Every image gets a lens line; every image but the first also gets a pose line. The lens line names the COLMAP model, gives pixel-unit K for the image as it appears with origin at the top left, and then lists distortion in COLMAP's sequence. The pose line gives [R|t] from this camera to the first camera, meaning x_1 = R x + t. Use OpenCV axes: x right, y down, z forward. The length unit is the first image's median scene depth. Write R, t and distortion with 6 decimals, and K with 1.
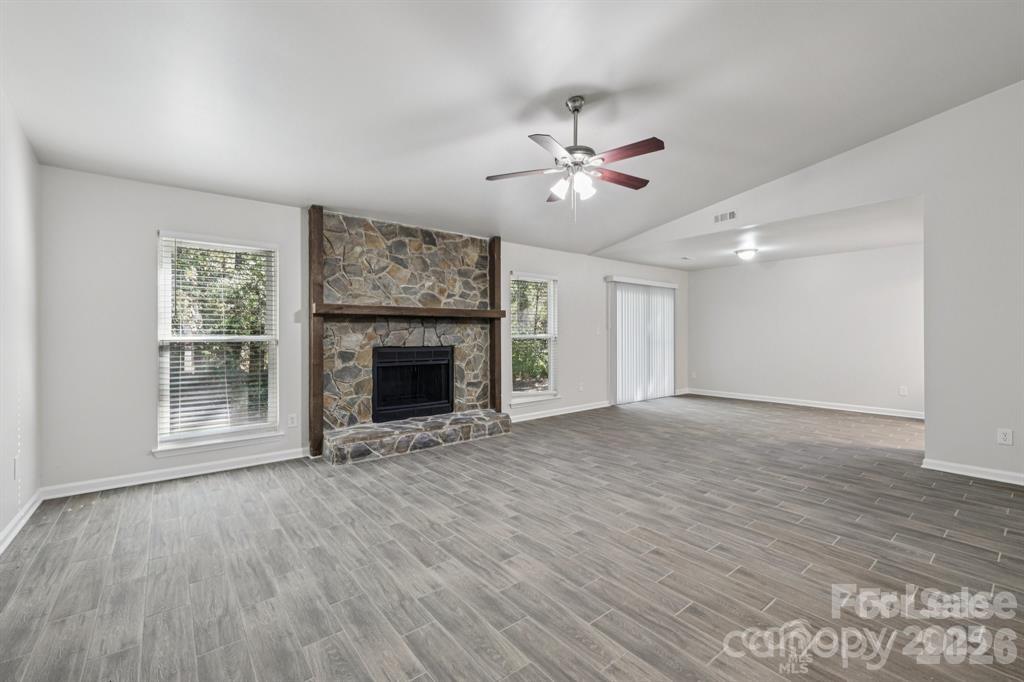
lens RADIAL K [[433.0, 0, 505.3], [0, 433.0, 336.0], [0, 0, 1]] dist [-0.005120, 0.000025]
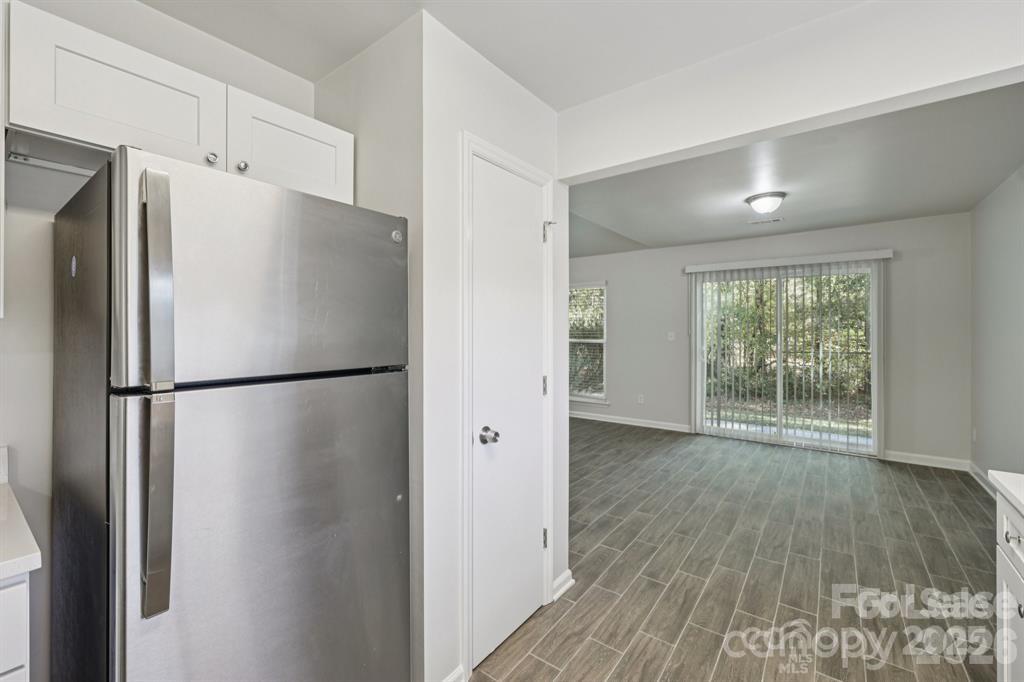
lens RADIAL K [[433.0, 0, 509.5], [0, 433.0, 335.1], [0, 0, 1]] dist [-0.005120, 0.000025]
pose [[0.268447, 0.006293, -0.963274, 0.992229], [-0.006676, 0.999967, 0.004672, -0.012093], [0.963271, 0.005176, 0.268480, 0.478318]]
